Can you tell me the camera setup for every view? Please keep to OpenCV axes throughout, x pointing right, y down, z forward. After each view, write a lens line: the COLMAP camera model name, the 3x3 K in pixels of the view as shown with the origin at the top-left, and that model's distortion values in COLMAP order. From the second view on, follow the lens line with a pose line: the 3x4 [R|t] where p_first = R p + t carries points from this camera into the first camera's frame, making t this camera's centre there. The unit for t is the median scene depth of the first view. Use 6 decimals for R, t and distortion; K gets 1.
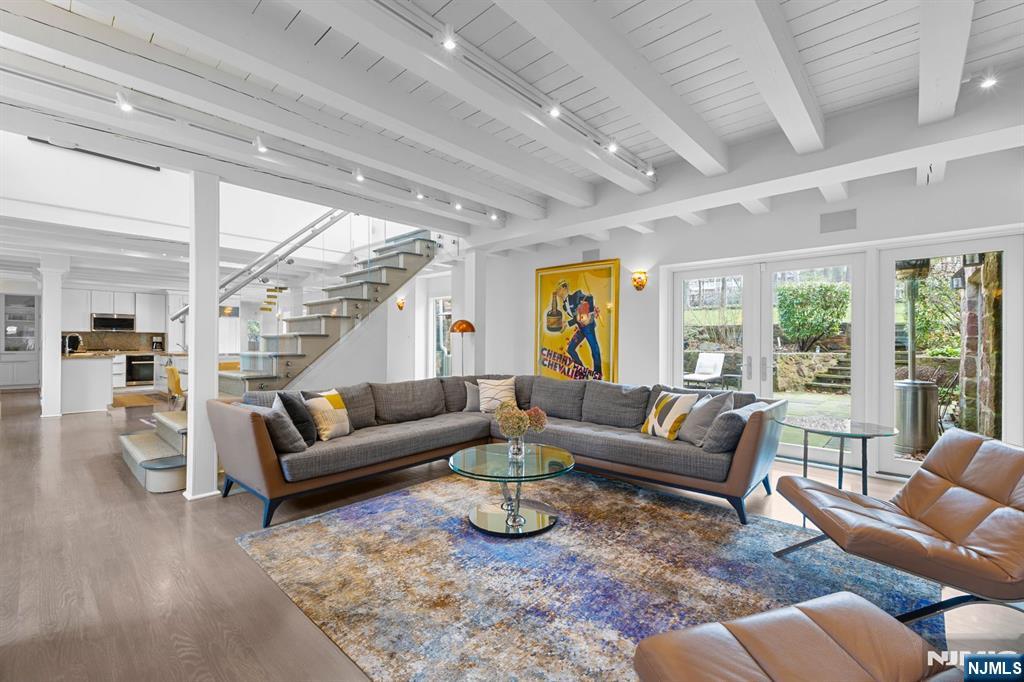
lens RADIAL K [[430.6, 0, 505.4], [0, 430.6, 340.8], [0, 0, 1]] dist [0.001565, 0.000113]
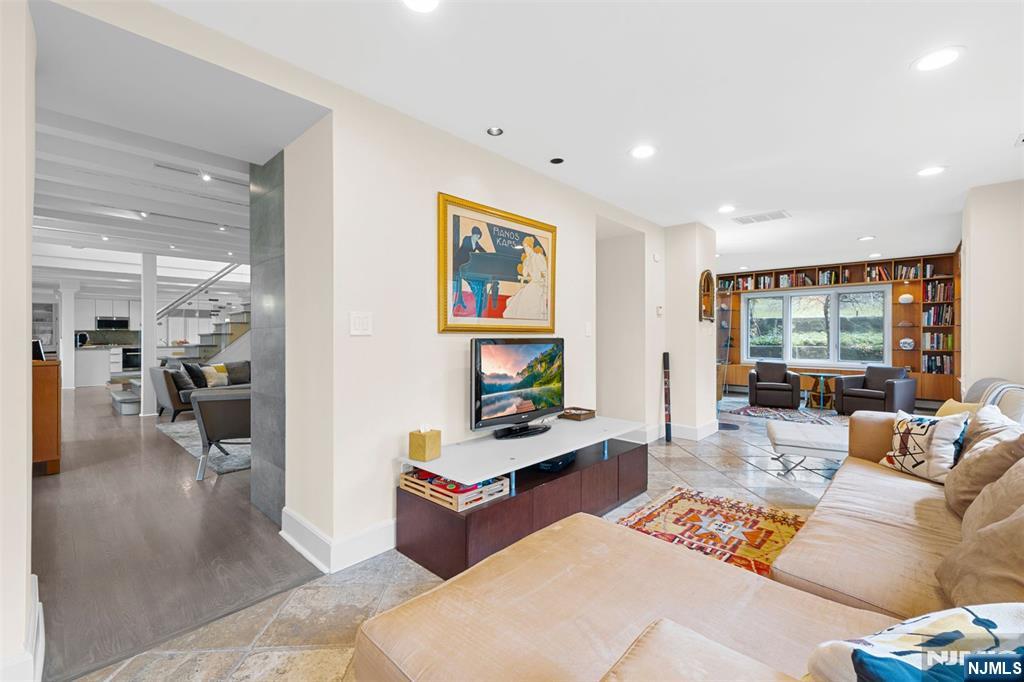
lens RADIAL K [[435.3, 0, 514.5], [0, 435.3, 337.9], [0, 0, 1]] dist [-0.000753, -0.000218]
pose [[0.999982, -0.004803, -0.003550, 0.468344], [0.004827, 0.999965, 0.006775, -0.001562], [0.003518, -0.006792, 0.999971, -0.469861]]
